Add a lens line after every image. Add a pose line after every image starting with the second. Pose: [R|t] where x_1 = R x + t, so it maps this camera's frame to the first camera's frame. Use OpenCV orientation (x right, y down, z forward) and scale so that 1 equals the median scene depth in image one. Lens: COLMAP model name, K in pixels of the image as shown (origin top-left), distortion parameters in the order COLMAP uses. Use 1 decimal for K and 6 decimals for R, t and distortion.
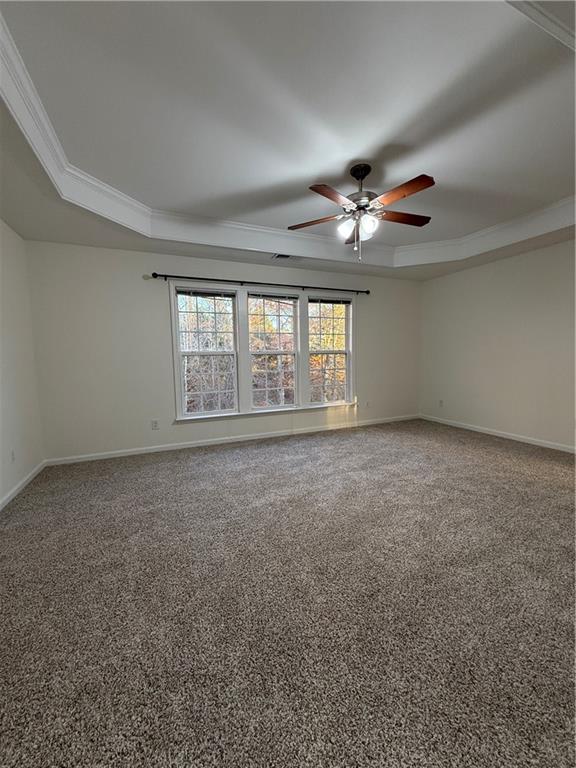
lens RADIAL K [[307.5, 0, 288.0], [0, 307.5, 384.0], [0, 0, 1]] dist [-0.000808, -0.000089]
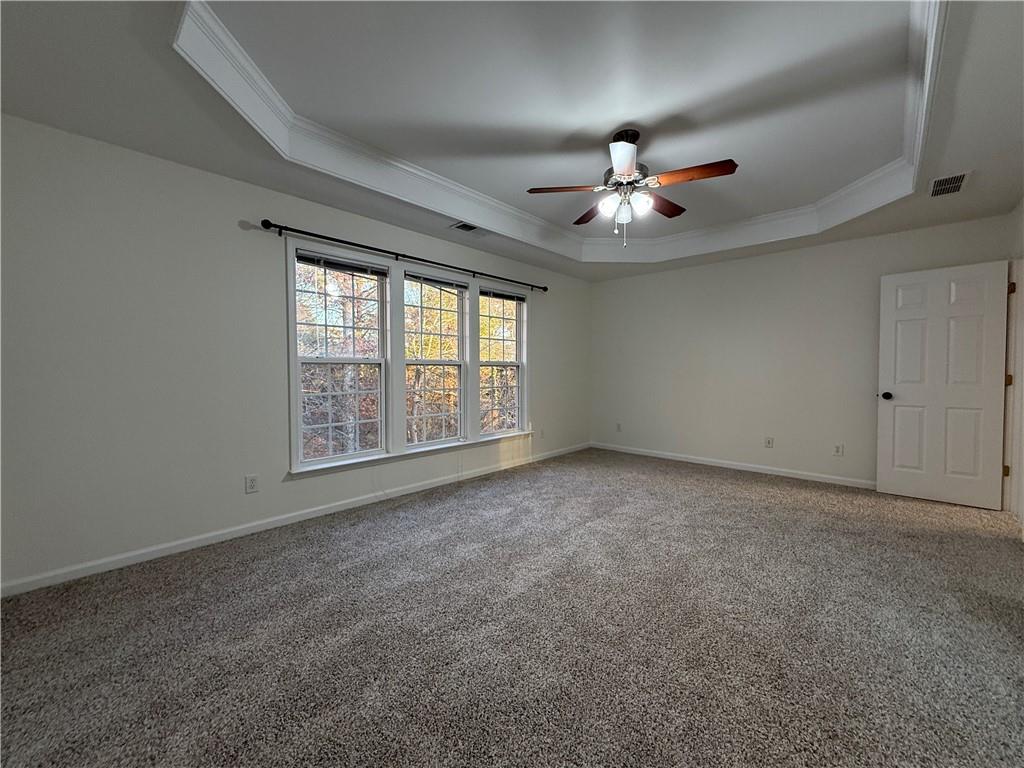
lens RADIAL K [[410.0, 0, 509.9], [0, 410.0, 385.5], [0, 0, 1]] dist [-0.000808, -0.000089]
pose [[0.915816, 0.002761, 0.401588, -0.304741], [0.020168, 0.998398, -0.052858, 0.001375], [-0.401091, 0.056508, 0.914294, 0.117281]]
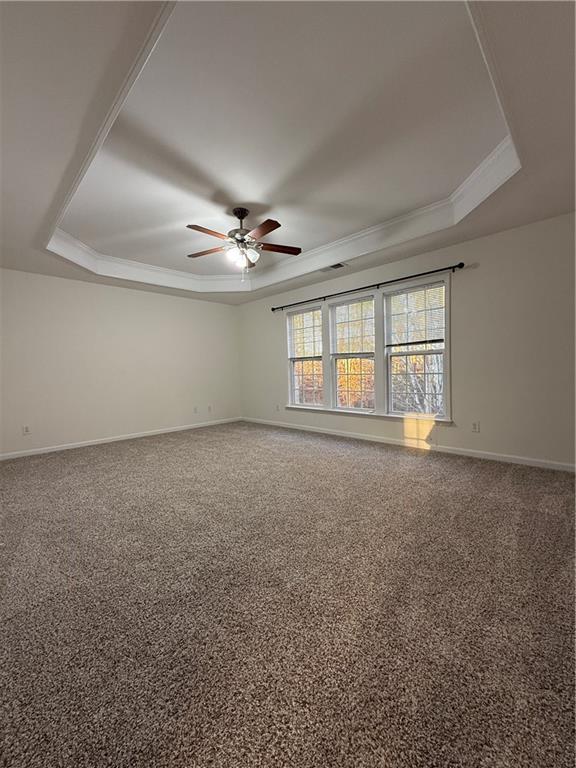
lens RADIAL K [[307.5, 0, 288.0], [0, 307.5, 384.0], [0, 0, 1]] dist [-0.000808, -0.000089]
pose [[0.379624, 0.049275, -0.923828, 0.970451], [-0.060304, 0.997775, 0.028439, -0.028695], [0.923173, 0.044914, 0.381751, 0.473025]]
